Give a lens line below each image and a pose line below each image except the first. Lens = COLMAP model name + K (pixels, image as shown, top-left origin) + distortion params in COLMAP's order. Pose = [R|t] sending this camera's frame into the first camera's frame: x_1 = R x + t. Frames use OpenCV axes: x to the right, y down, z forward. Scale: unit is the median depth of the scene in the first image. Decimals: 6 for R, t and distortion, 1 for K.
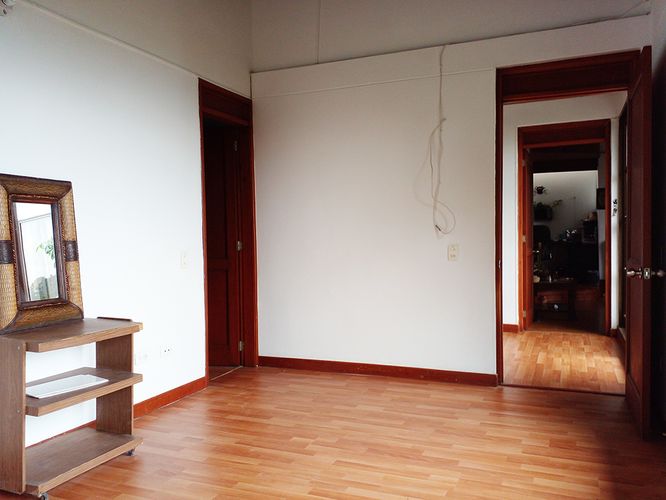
lens RADIAL K [[549.2, 0, 333.0], [0, 549.2, 250.0], [0, 0, 1]] dist [-0.001251, -0.000230]
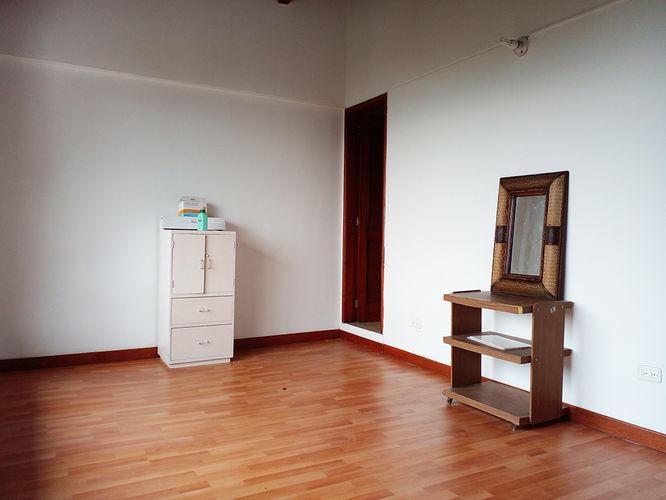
lens RADIAL K [[549.2, 0, 333.0], [0, 549.2, 250.0], [0, 0, 1]] dist [-0.001251, -0.000230]
pose [[-0.616297, 0.032937, -0.786825, 0.701132], [-0.011342, 0.998650, 0.050688, -0.021497], [0.787432, 0.040163, -0.615092, 1.428449]]
